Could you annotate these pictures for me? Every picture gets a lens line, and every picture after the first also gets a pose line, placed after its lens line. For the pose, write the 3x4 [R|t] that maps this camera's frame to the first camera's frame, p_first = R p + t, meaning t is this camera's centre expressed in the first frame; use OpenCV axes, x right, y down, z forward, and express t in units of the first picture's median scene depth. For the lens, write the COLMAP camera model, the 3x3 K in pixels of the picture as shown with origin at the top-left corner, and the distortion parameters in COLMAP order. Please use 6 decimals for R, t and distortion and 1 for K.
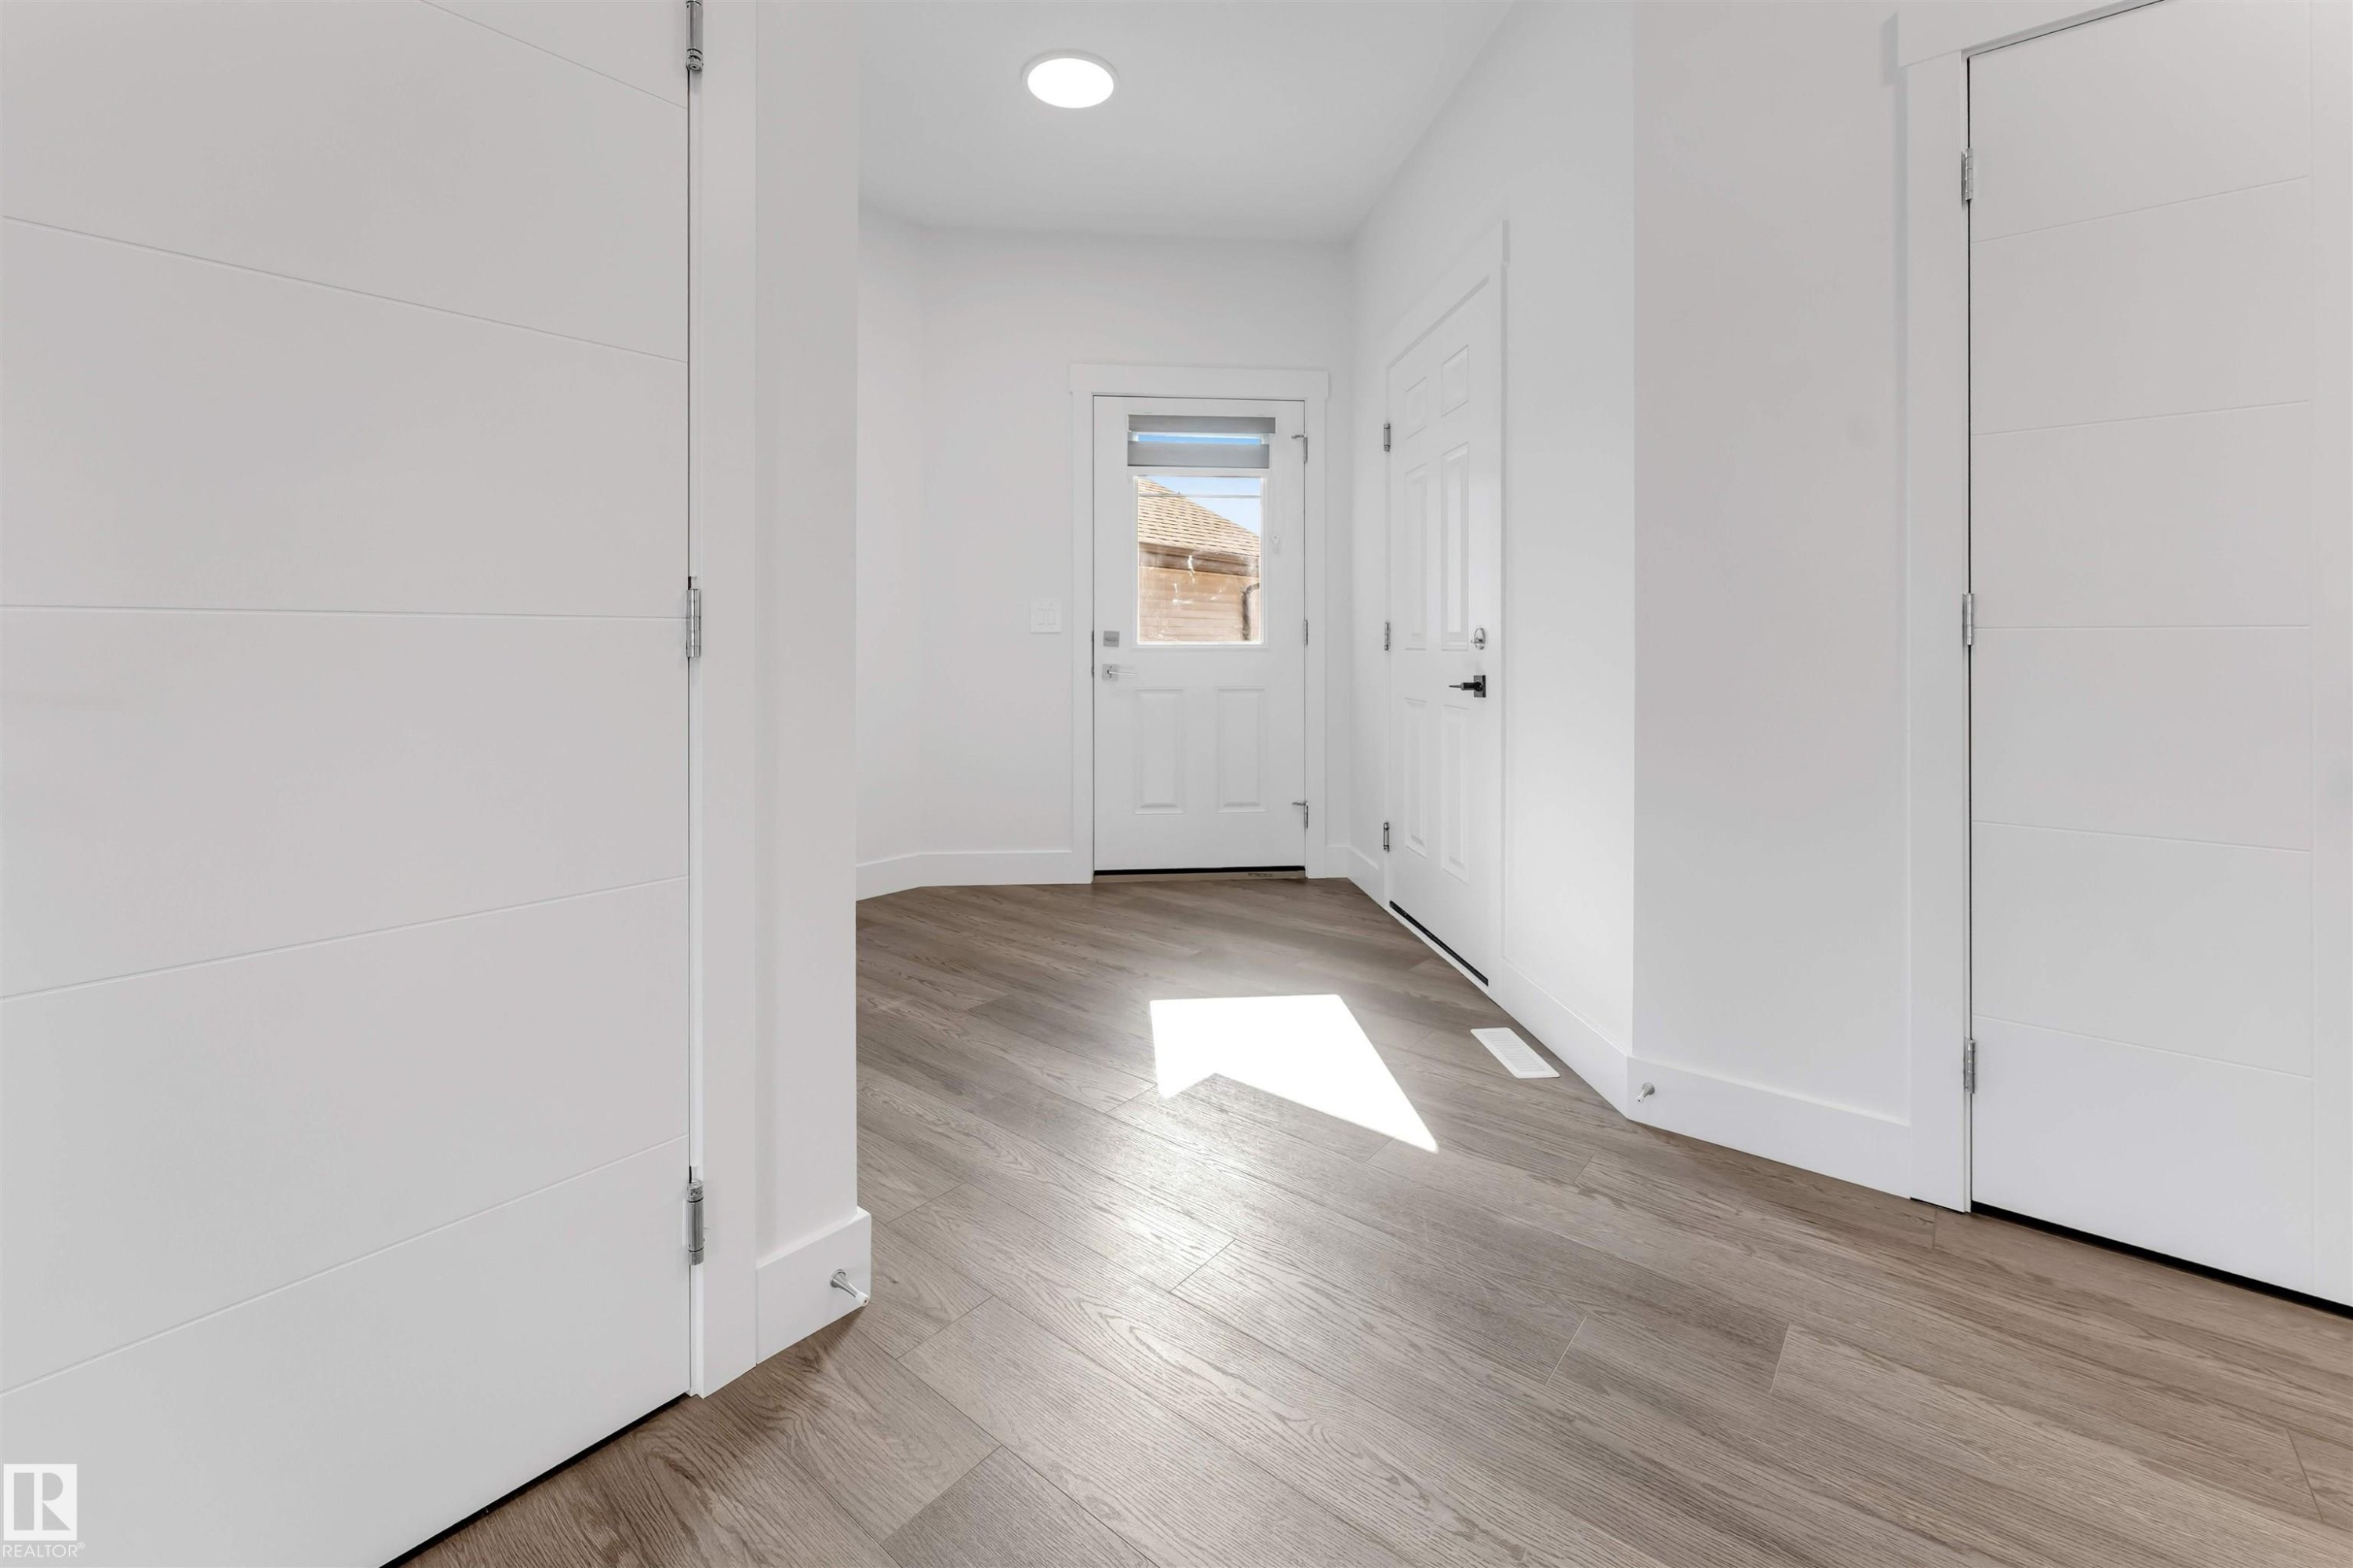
lens RADIAL K [[953.7, 0, 1165.0], [0, 953.7, 721.0], [0, 0, 1]] dist [-0.004219, -0.000069]
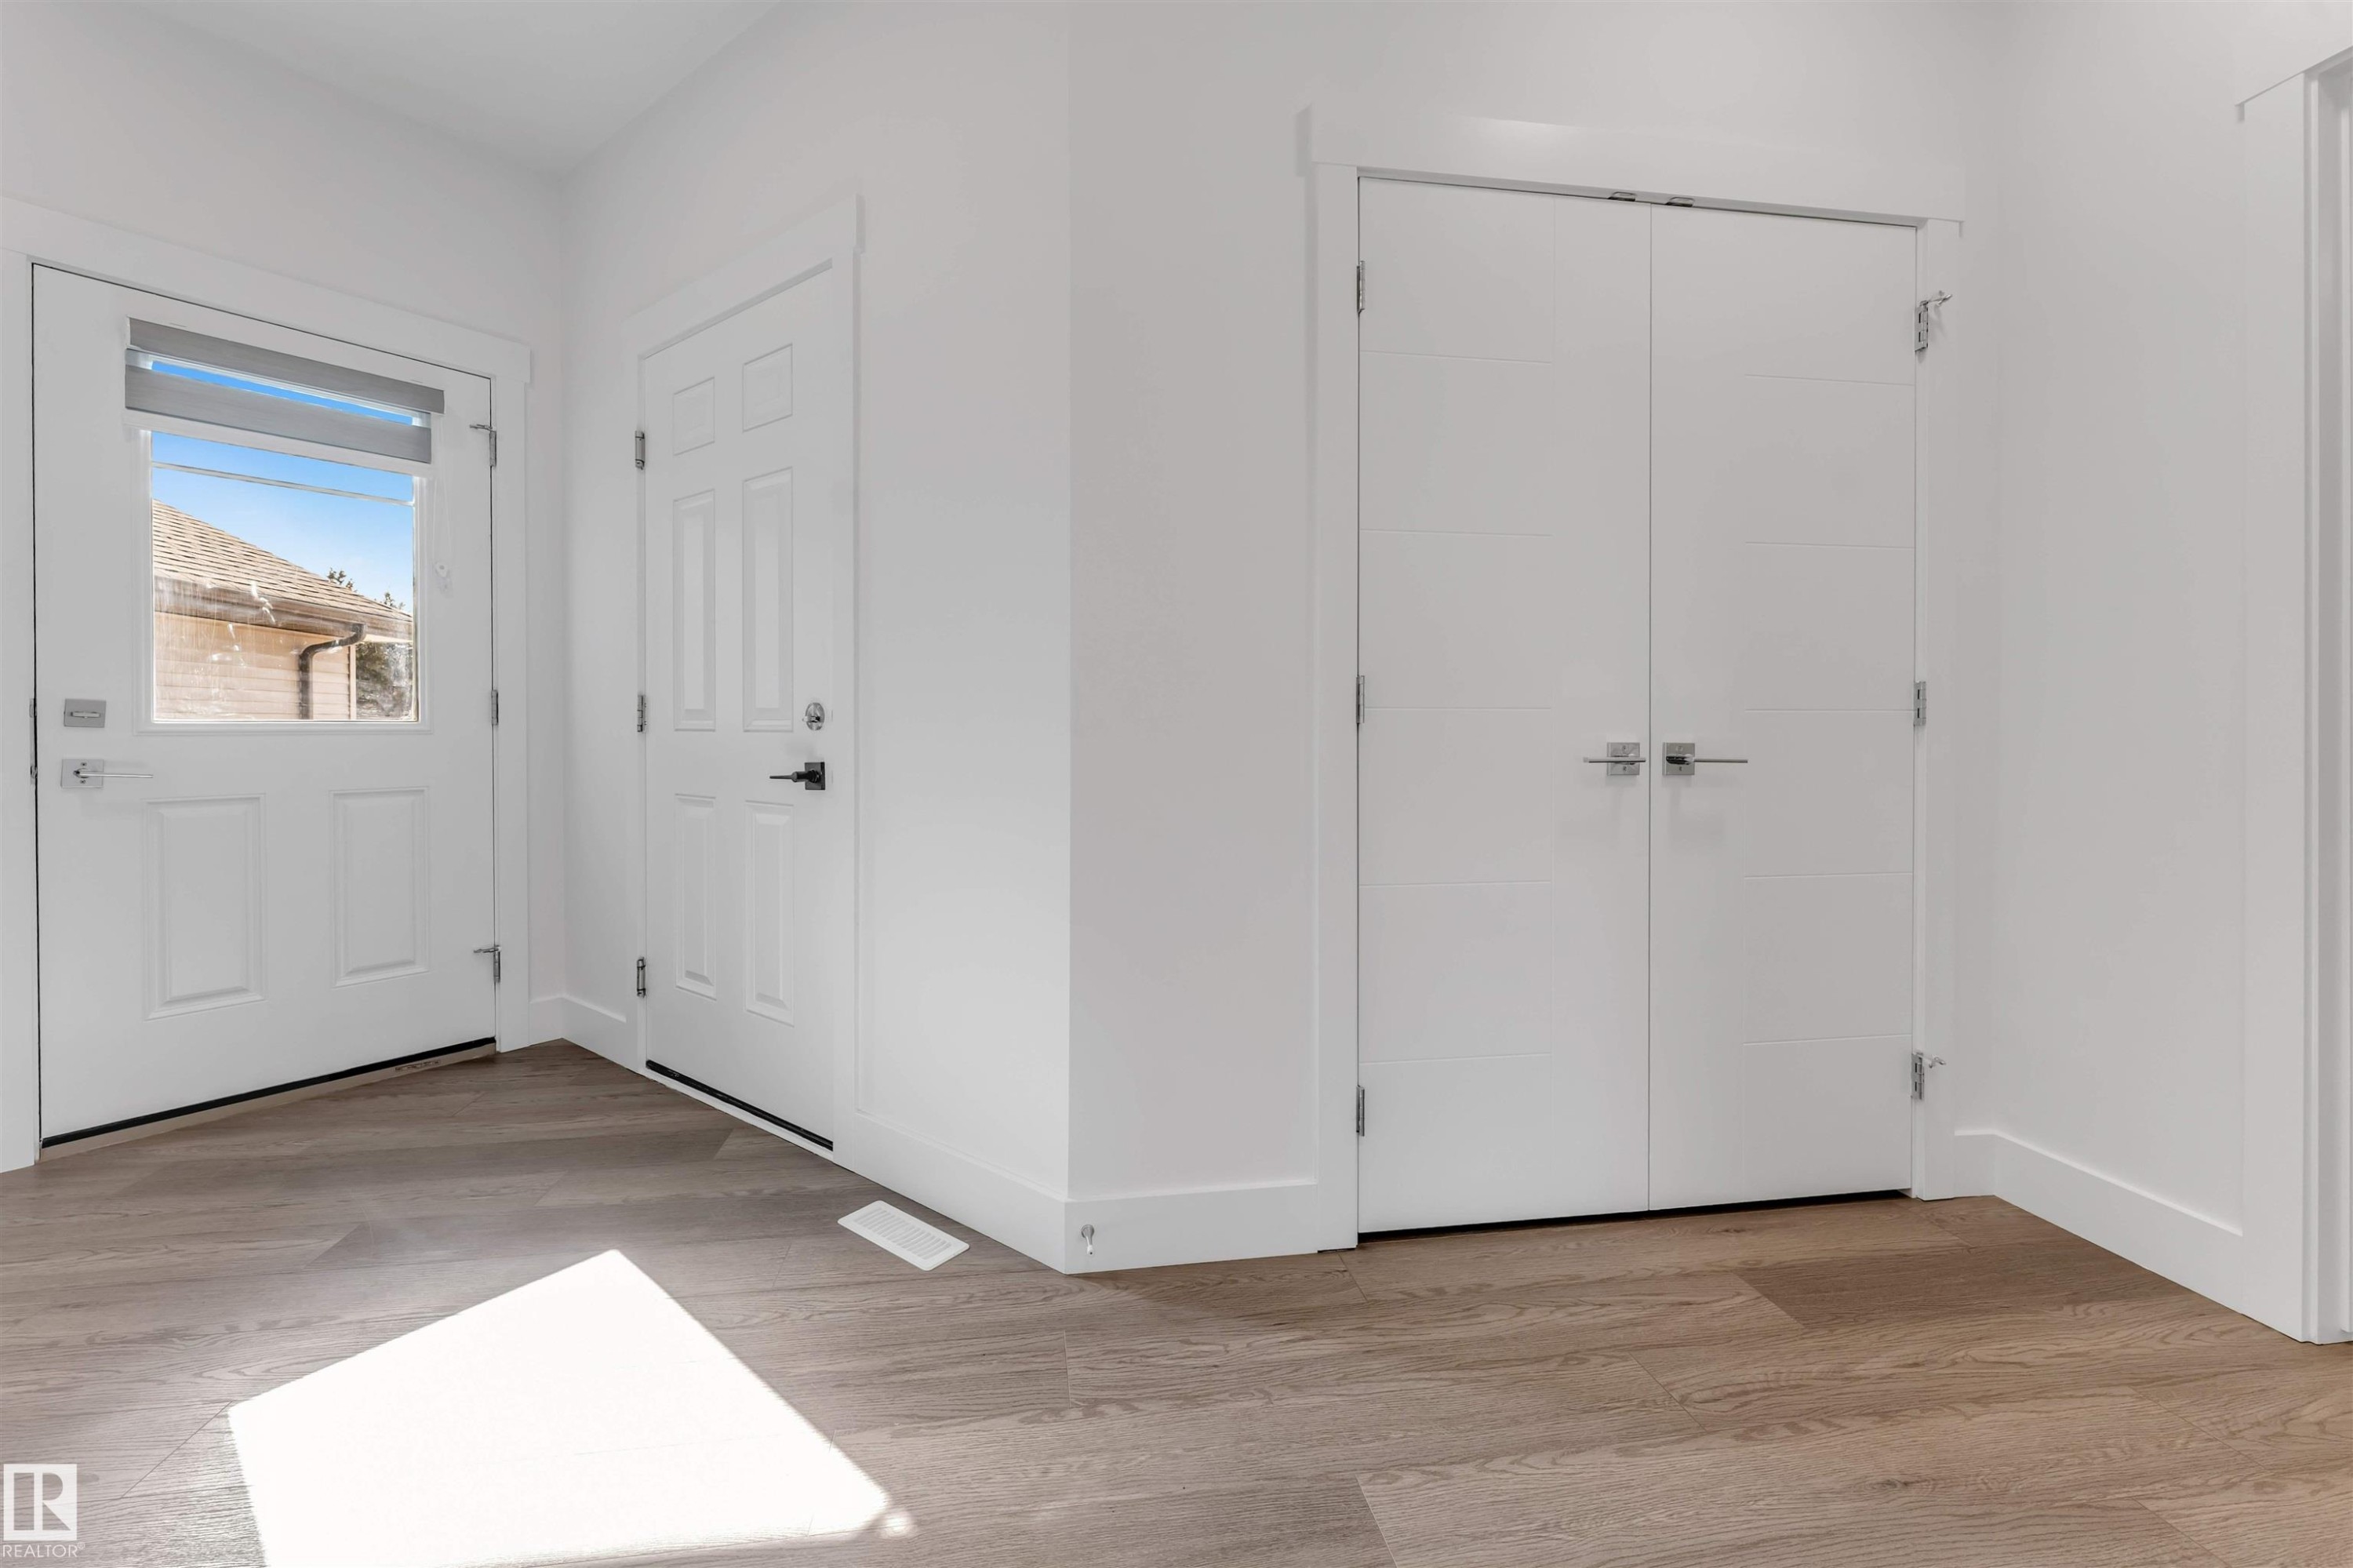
lens RADIAL K [[956.5, 0, 1164.4], [0, 956.5, 752.7], [0, 0, 1]] dist [-0.002194, 0.000010]
pose [[0.677069, -0.020896, 0.735623, -0.066381], [0.059233, 0.997901, -0.026172, -0.019994], [-0.733532, 0.061293, 0.676885, 0.279479]]
